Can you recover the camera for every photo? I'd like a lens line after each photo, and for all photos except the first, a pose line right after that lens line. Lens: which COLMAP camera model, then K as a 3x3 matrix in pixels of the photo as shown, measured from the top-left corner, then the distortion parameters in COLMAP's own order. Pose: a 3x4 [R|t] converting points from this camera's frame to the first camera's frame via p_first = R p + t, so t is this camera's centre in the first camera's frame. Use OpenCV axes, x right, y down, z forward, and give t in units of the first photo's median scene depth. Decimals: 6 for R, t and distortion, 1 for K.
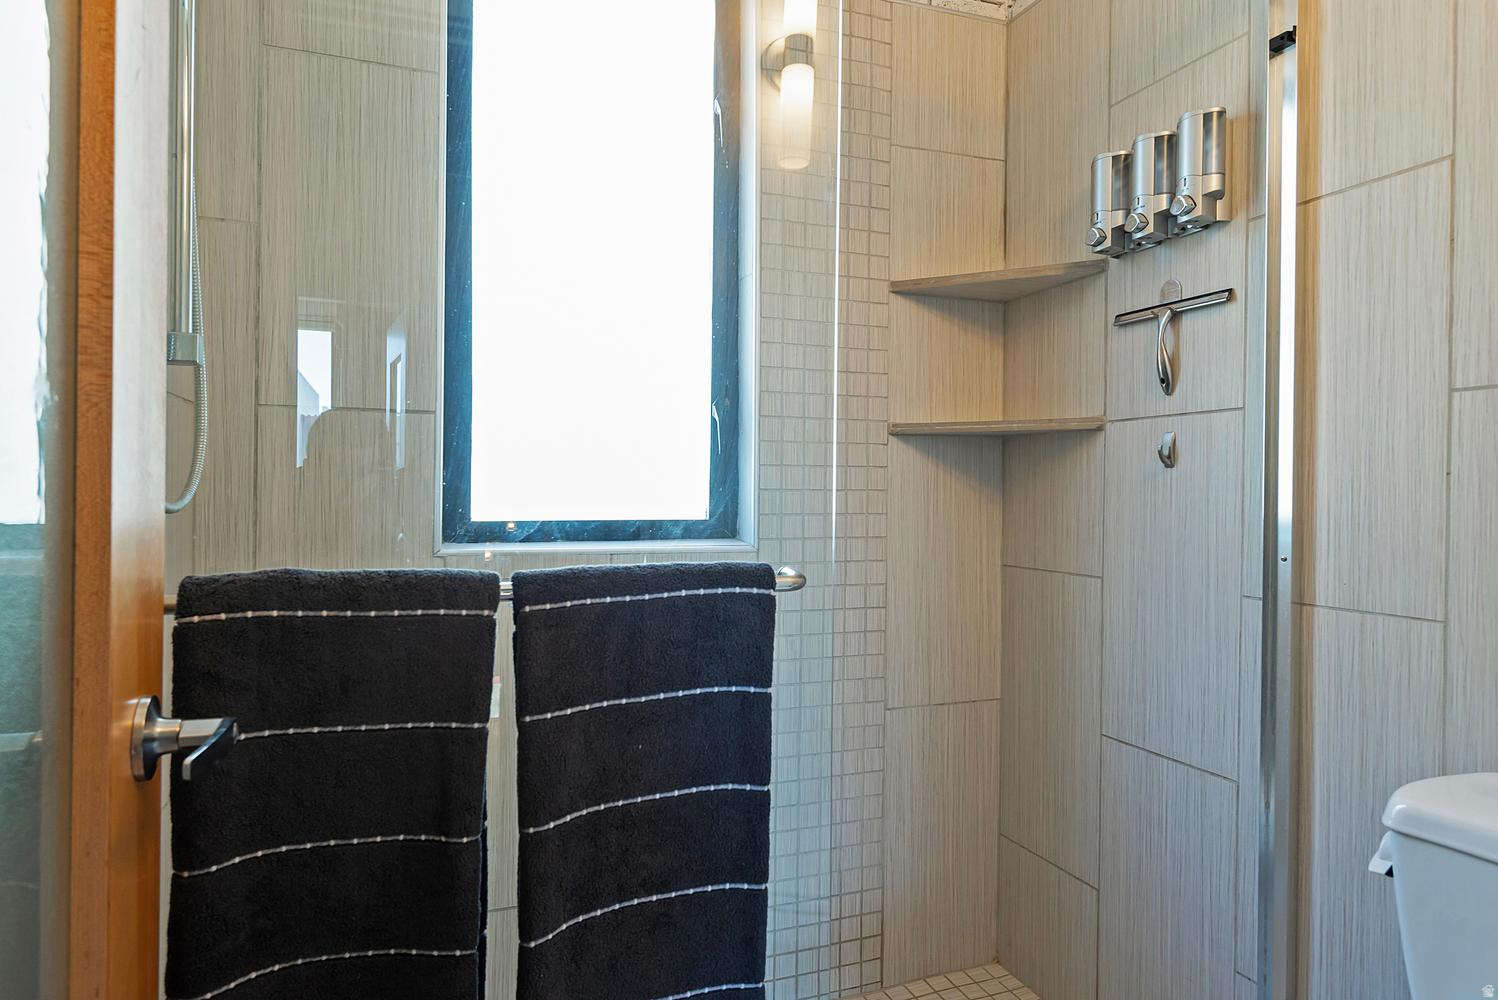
lens RADIAL K [[918.0, 0, 749.0], [0, 918.0, 500.0], [0, 0, 1]] dist [0.028511, 0.000055]
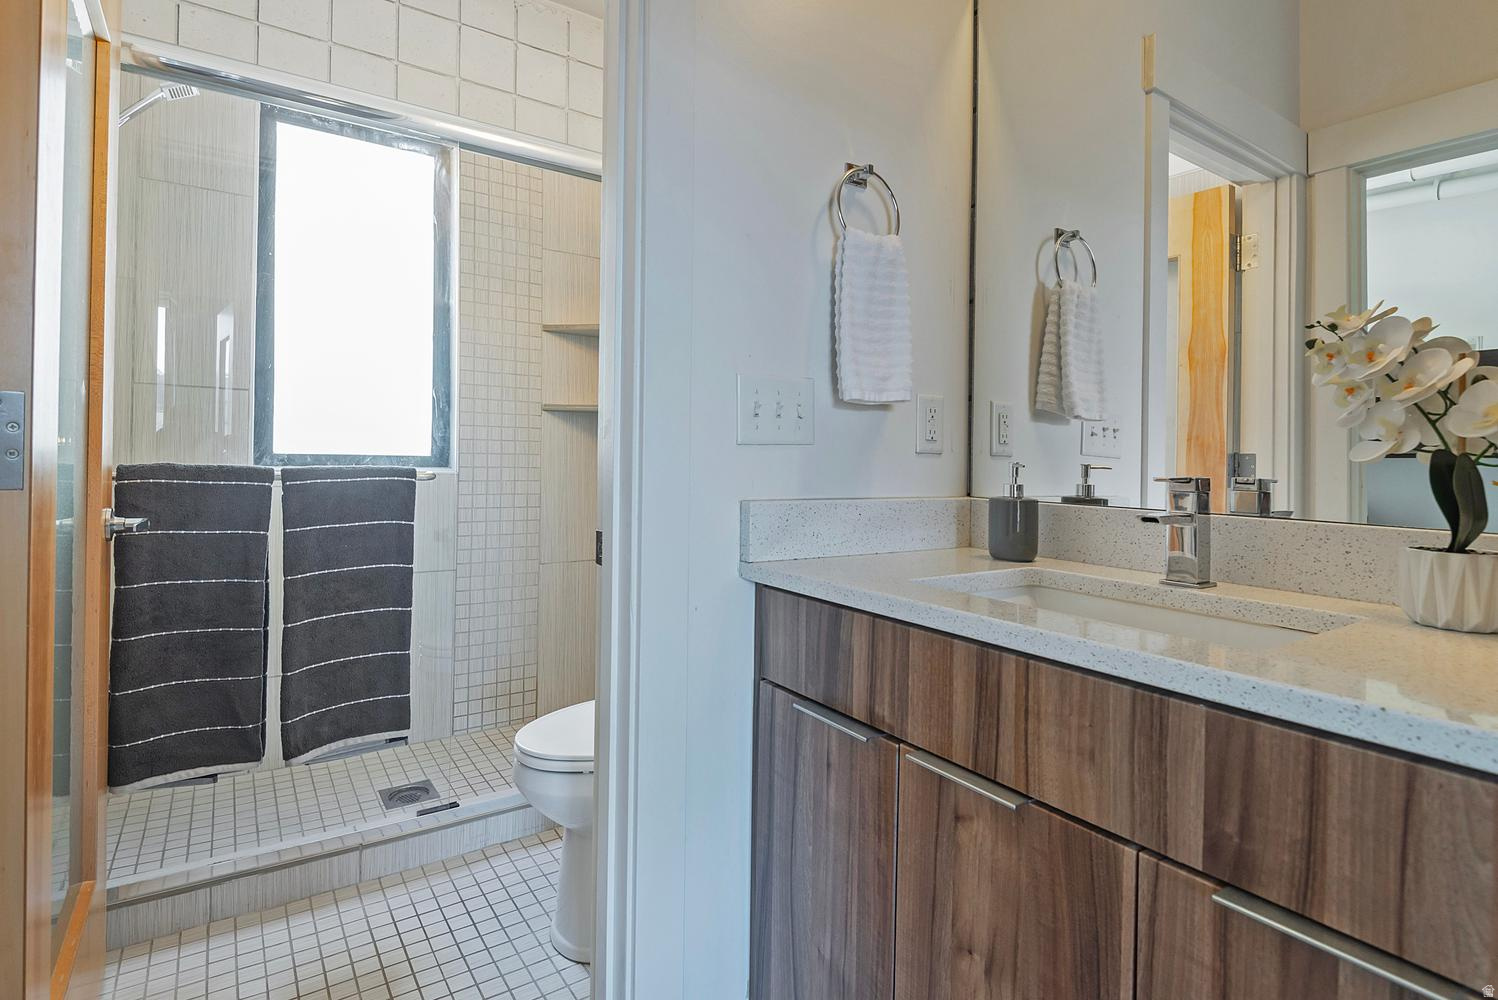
lens RADIAL K [[776.0, 0, 782.8], [0, 776.0, 471.6], [0, 0, 1]] dist [0.024621, -0.021151]
pose [[0.967997, 0.006288, 0.250881, 0.417233], [-0.009172, 0.999905, 0.010328, 0.051907], [-0.250792, -0.012298, 0.967963, -1.072959]]
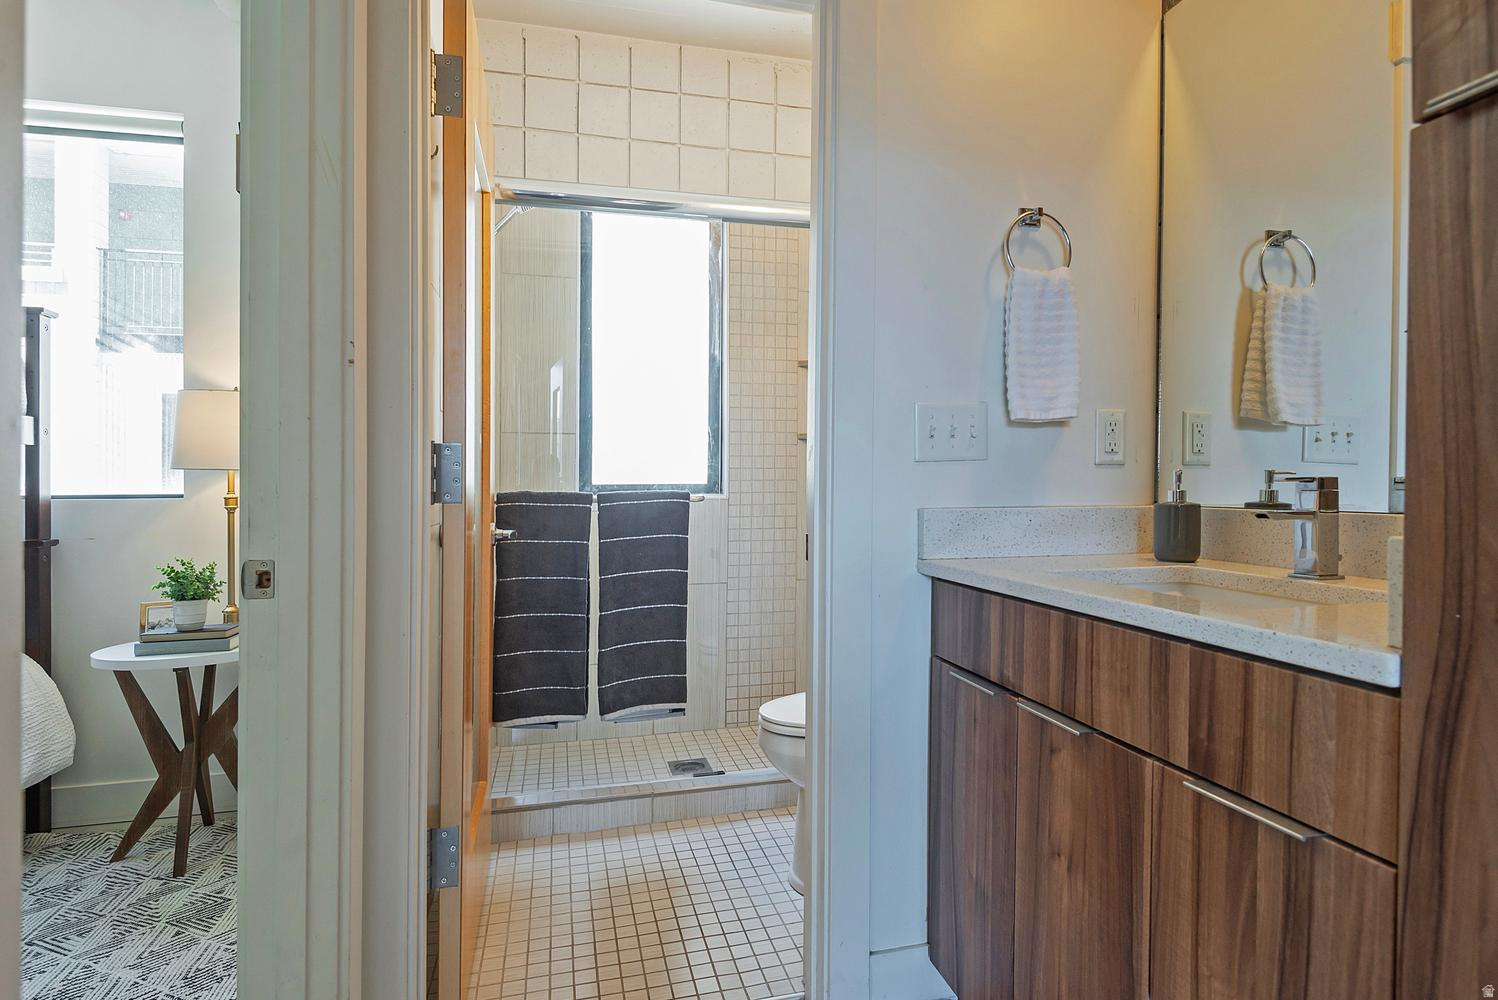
lens RADIAL K [[822.5, 0, 700.7], [0, 822.5, 471.2], [0, 0, 1]] dist [0.040448, -0.026201]
pose [[0.981249, -0.013216, -0.192292, 0.534588], [0.008501, 0.999643, -0.025328, 0.072501], [0.192559, 0.023219, 0.981011, -1.415947]]
